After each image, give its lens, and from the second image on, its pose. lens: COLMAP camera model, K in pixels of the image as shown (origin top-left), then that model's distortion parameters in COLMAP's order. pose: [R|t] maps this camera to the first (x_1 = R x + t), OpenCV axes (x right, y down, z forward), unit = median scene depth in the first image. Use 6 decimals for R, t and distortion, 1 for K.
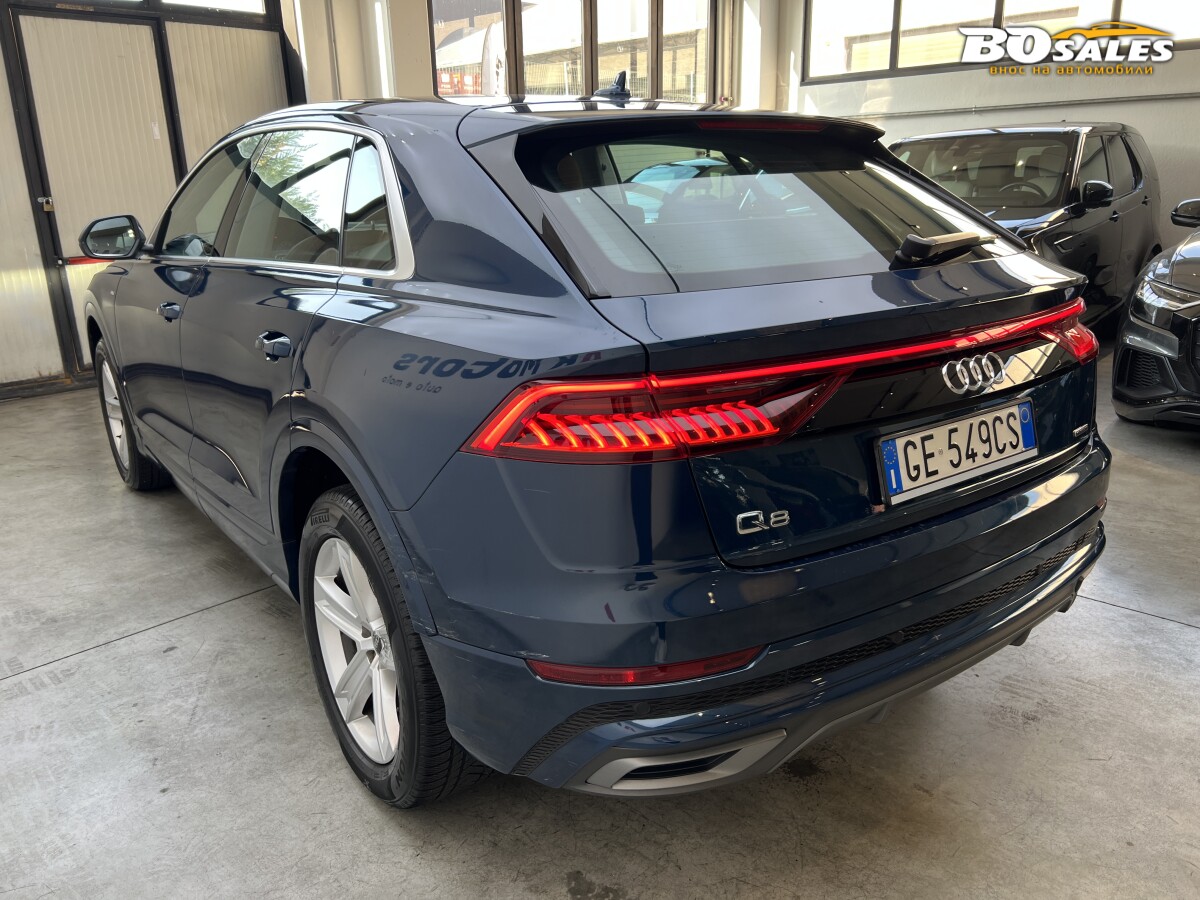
lens RADIAL K [[910.4, 0, 607.1], [0, 910.4, 453.9], [0, 0, 1]] dist [0.067393, -0.071320]
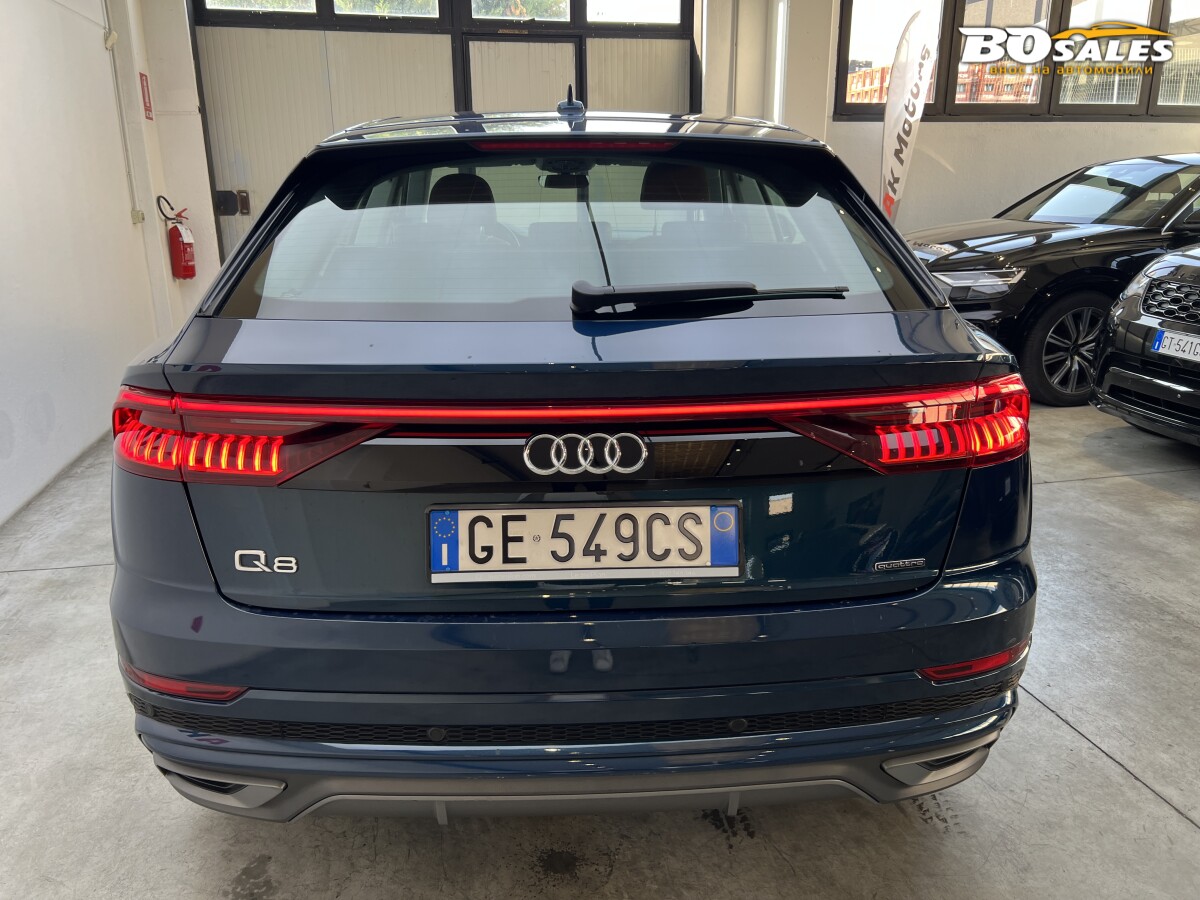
lens RADIAL K [[910.4, 0, 607.1], [0, 910.4, 453.9], [0, 0, 1]] dist [0.067393, -0.071320]
pose [[0.833541, 0.174365, -0.524219, 0.830747], [-0.171101, 0.983709, 0.055139, -0.133913], [0.525294, 0.043734, 0.849796, 0.313260]]
